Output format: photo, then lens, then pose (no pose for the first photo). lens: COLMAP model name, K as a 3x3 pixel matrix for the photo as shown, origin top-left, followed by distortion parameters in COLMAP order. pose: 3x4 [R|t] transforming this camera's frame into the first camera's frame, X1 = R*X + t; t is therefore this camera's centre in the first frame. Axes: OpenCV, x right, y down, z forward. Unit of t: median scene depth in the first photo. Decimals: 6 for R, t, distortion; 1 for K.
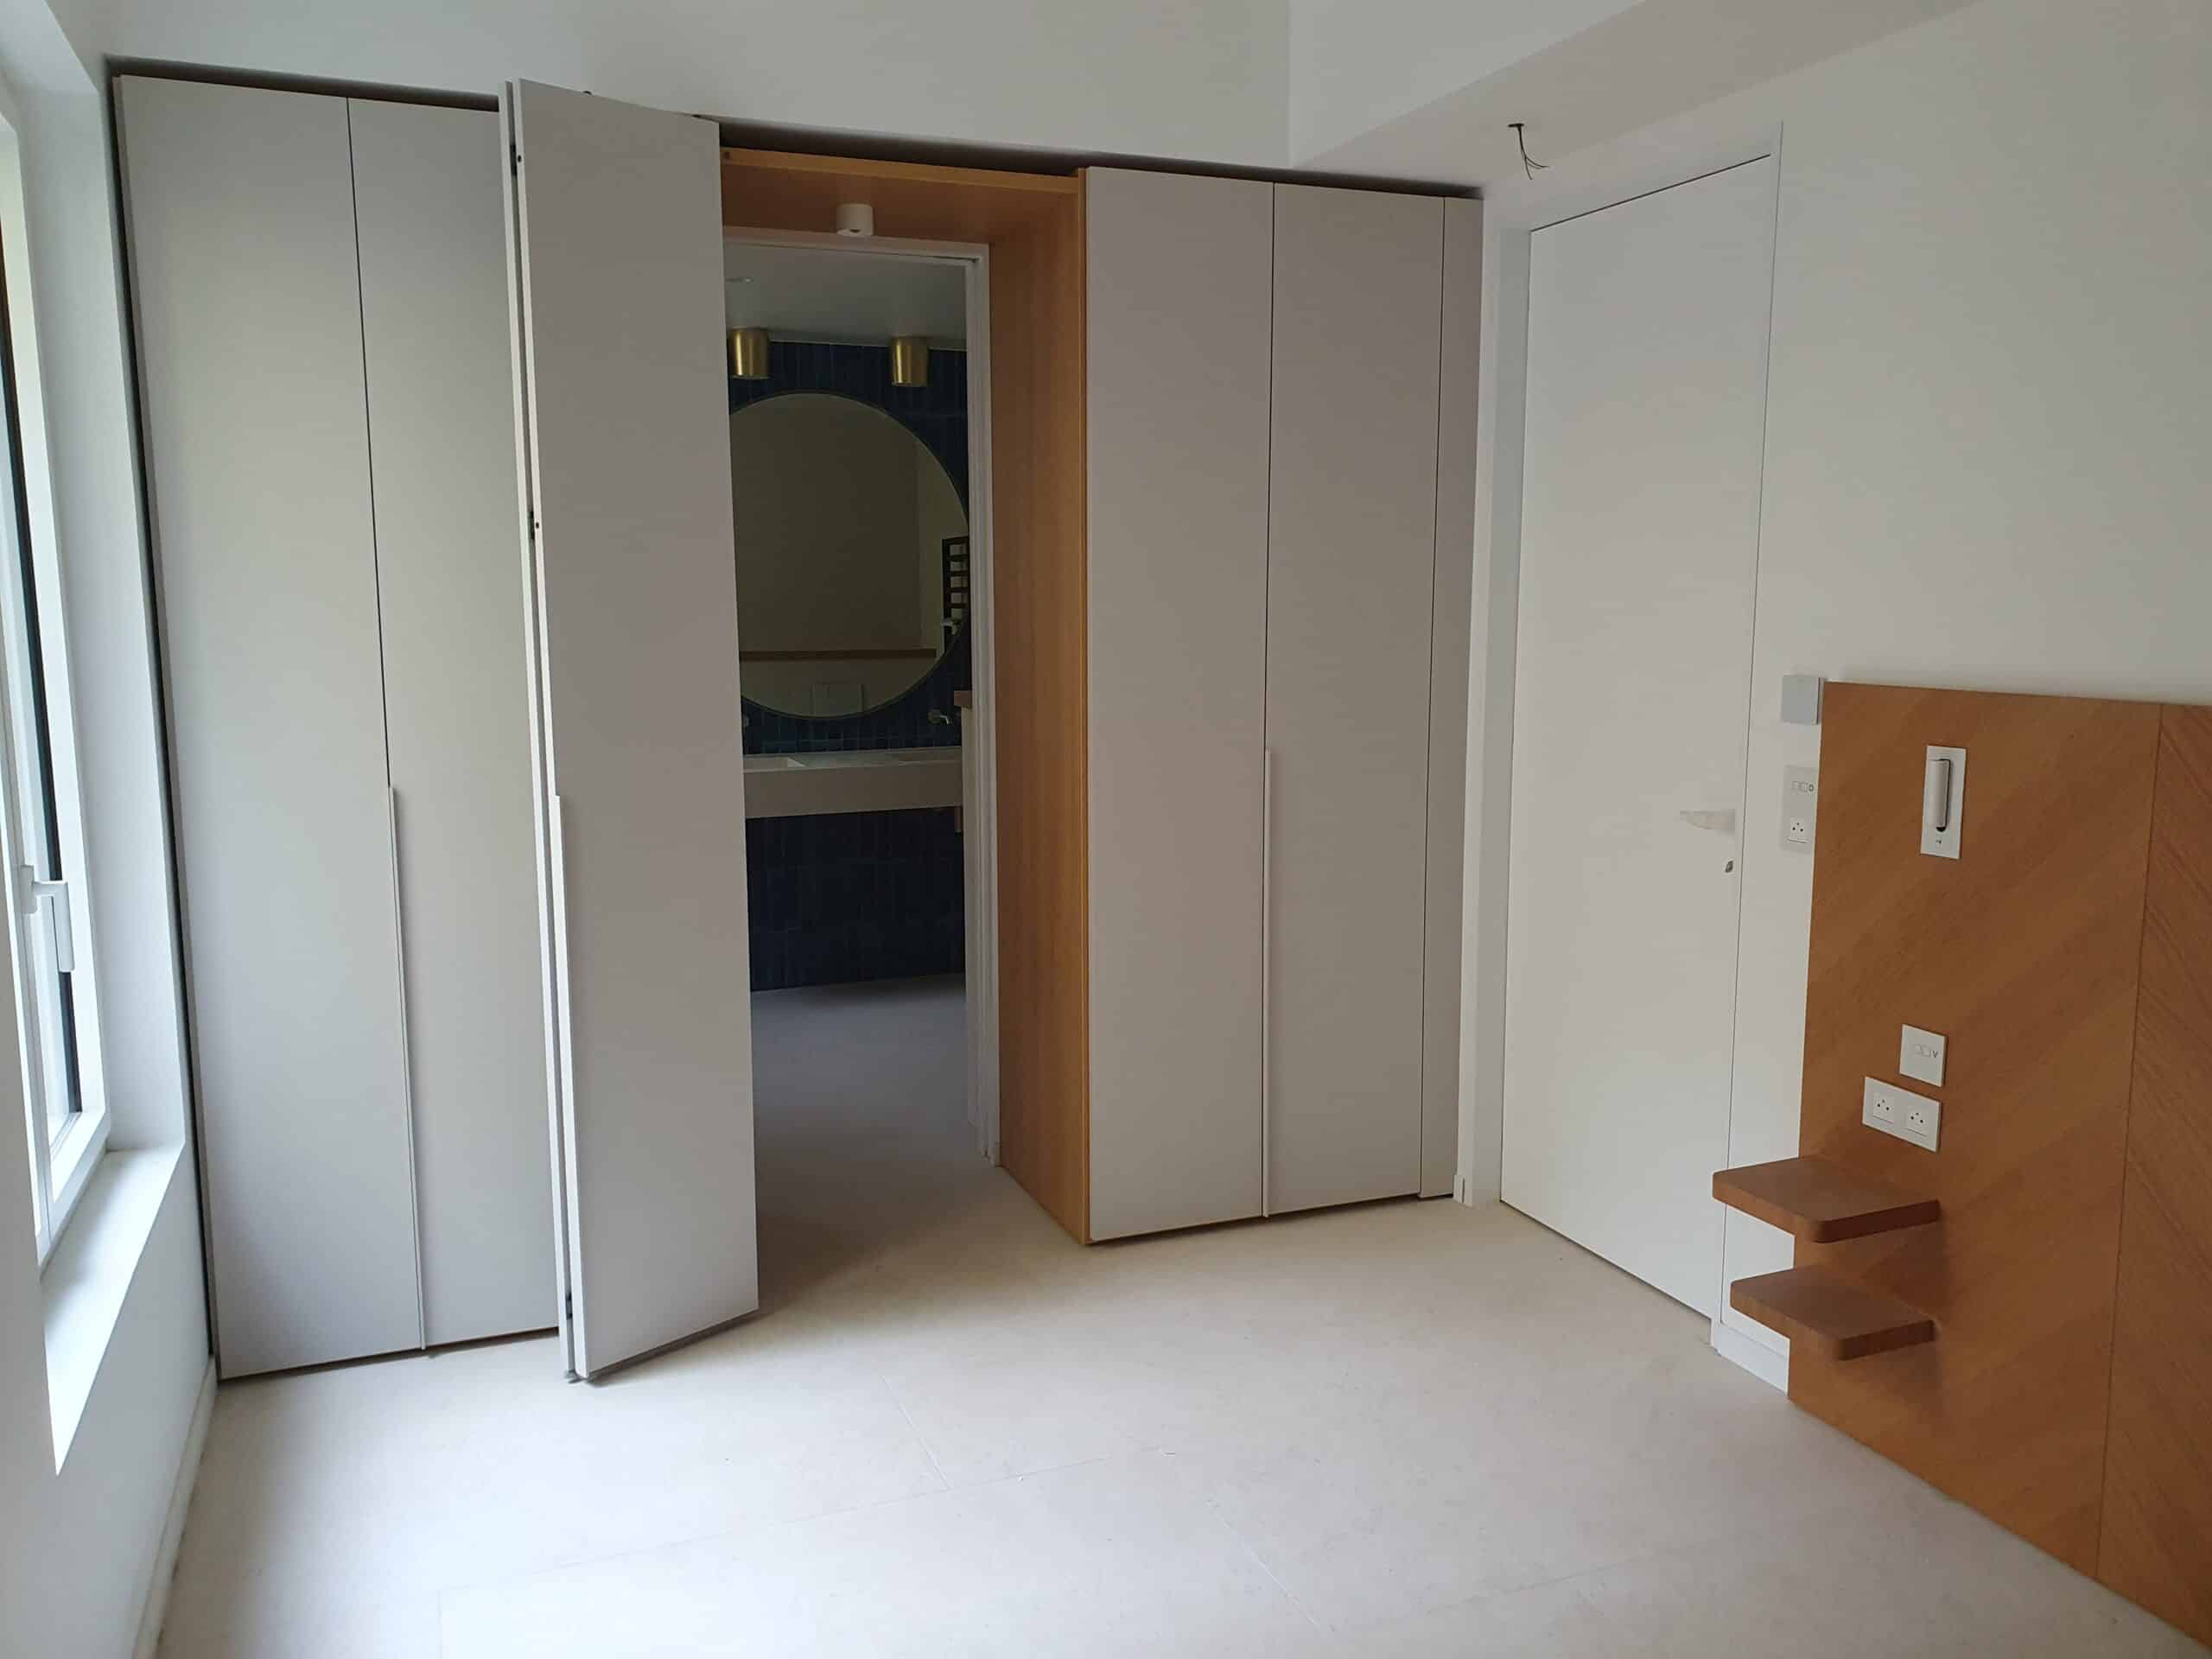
lens RADIAL K [[1728.7, 0, 1090.8], [0, 1728.7, 823.1], [0, 0, 1]] dist [-0.036084, 0.003424]
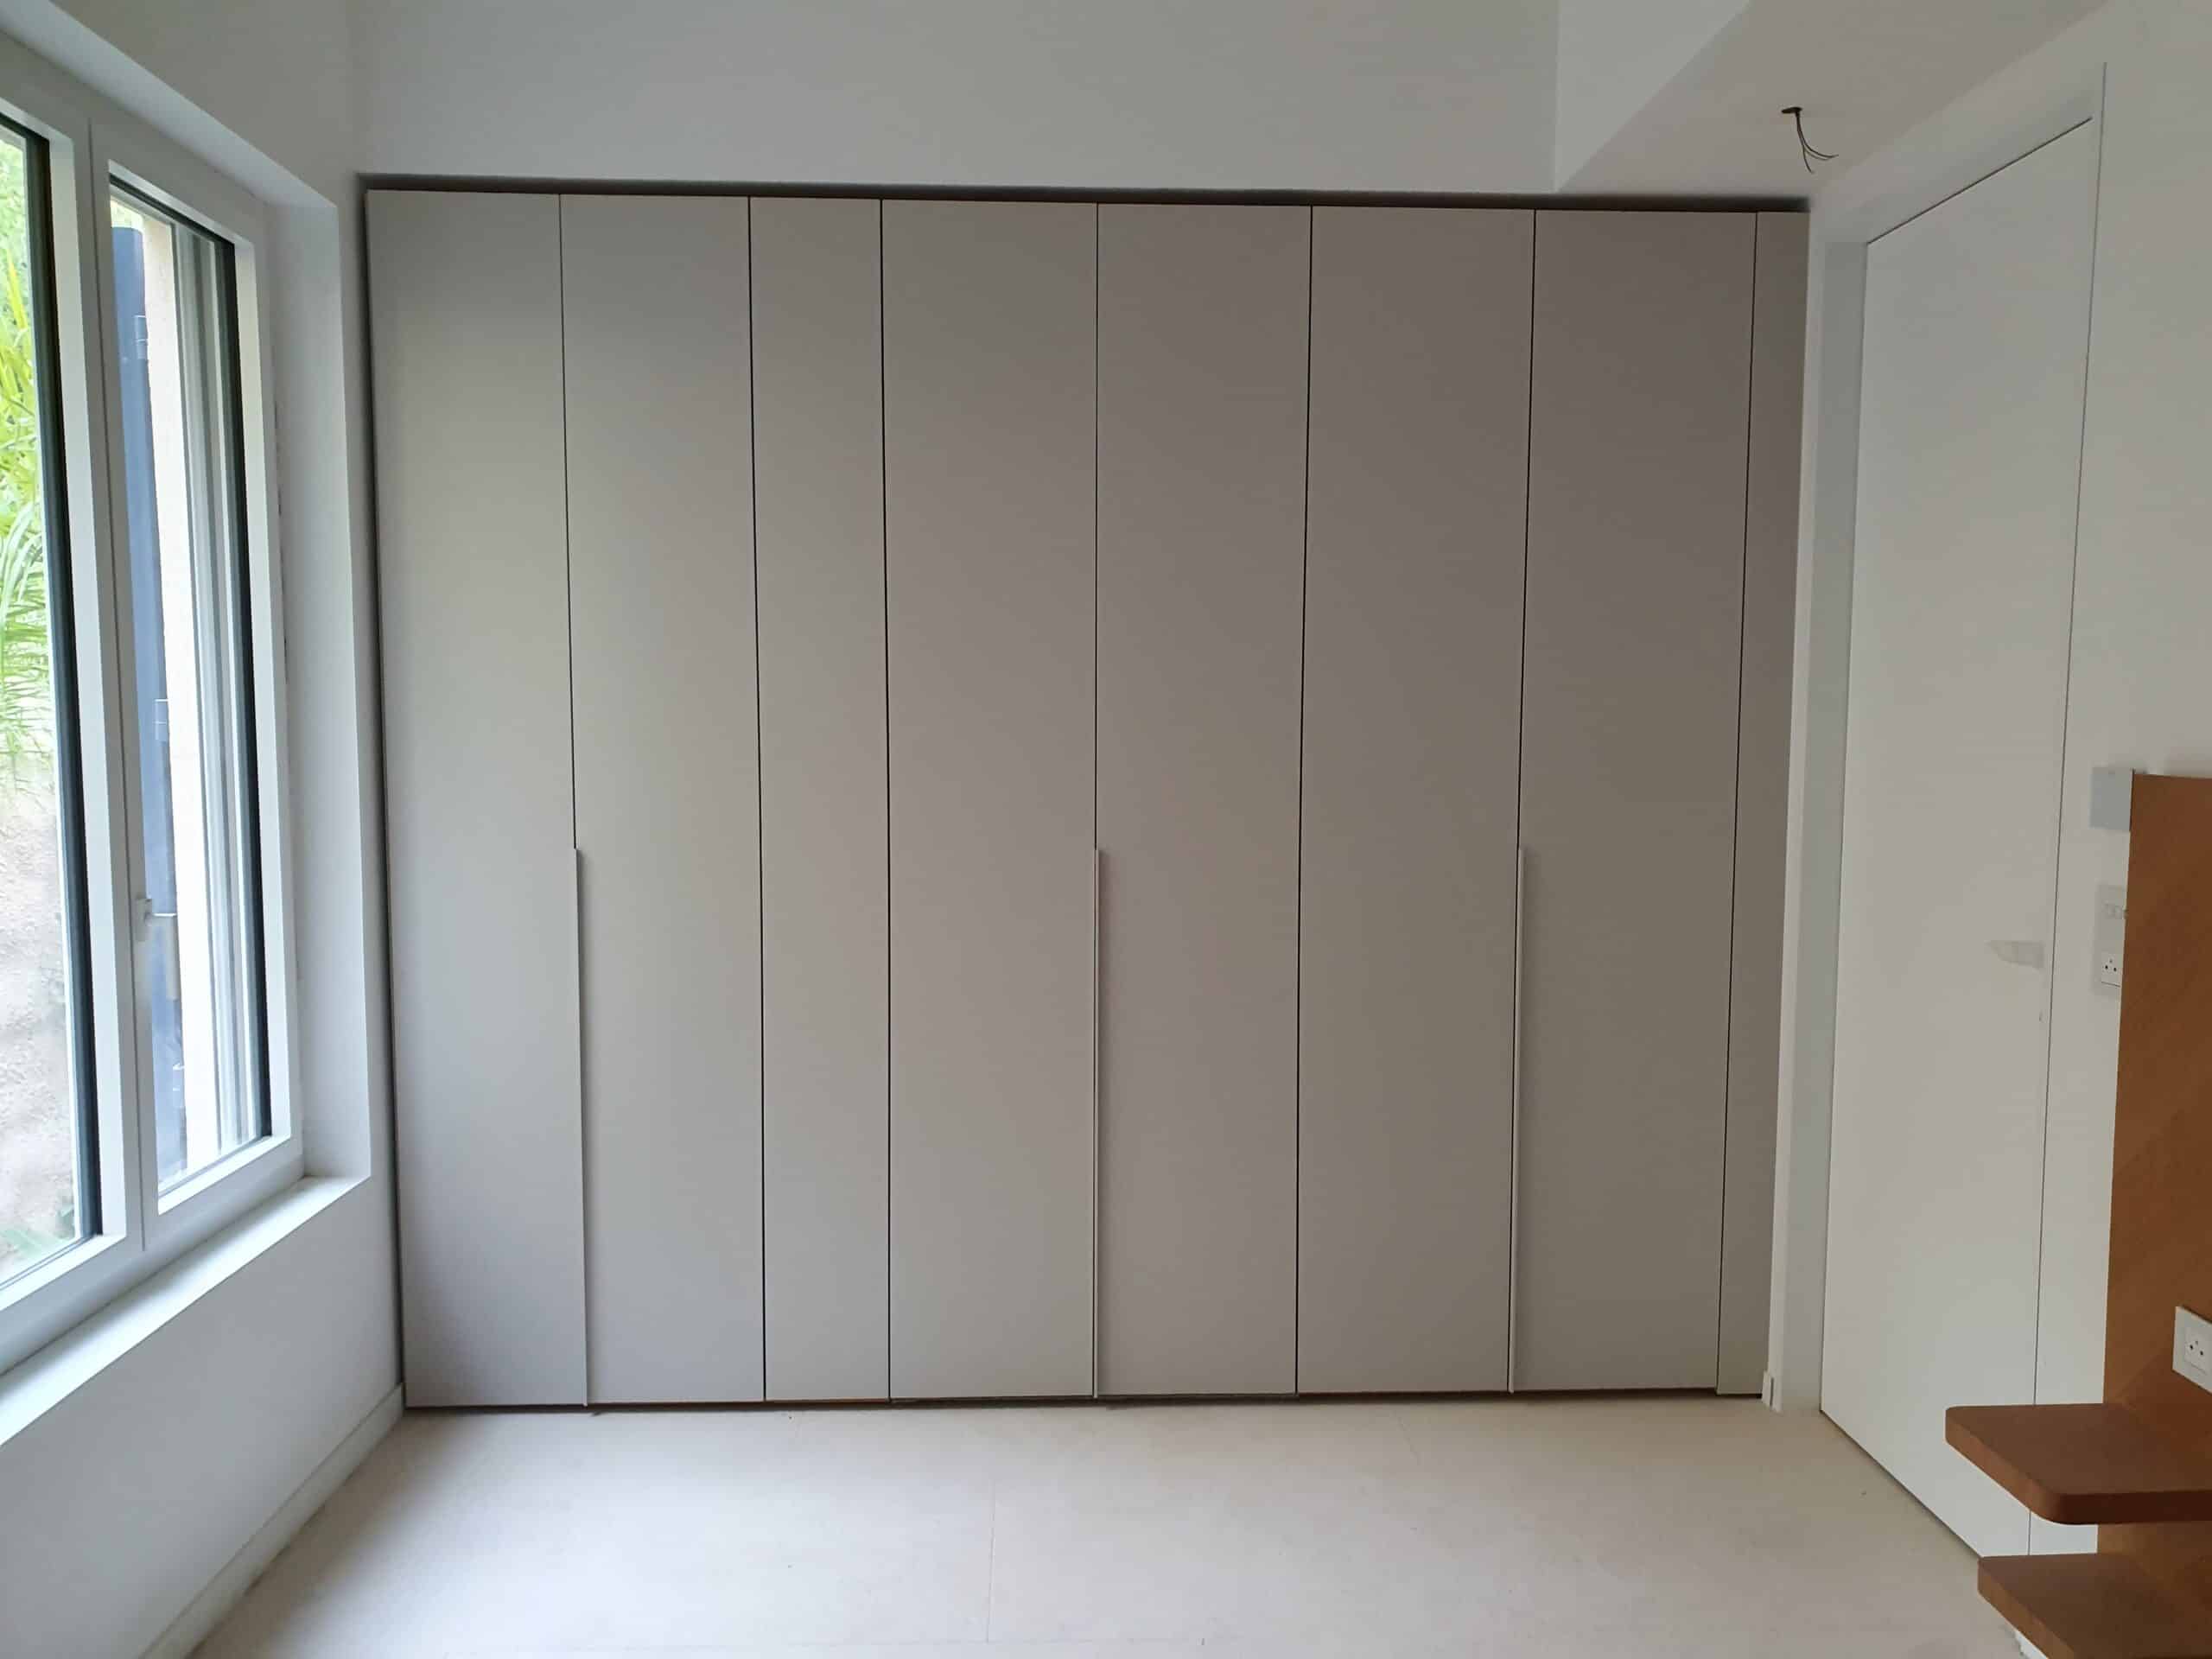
lens RADIAL K [[1728.7, 0, 1110.4], [0, 1728.7, 835.5], [0, 0, 1]] dist [-0.036084, 0.003424]
pose [[0.940929, 0.032387, -0.337052, 0.241711], [-0.052461, 0.997339, -0.050620, 0.006528], [0.334515, 0.065312, 0.940124, 0.134433]]
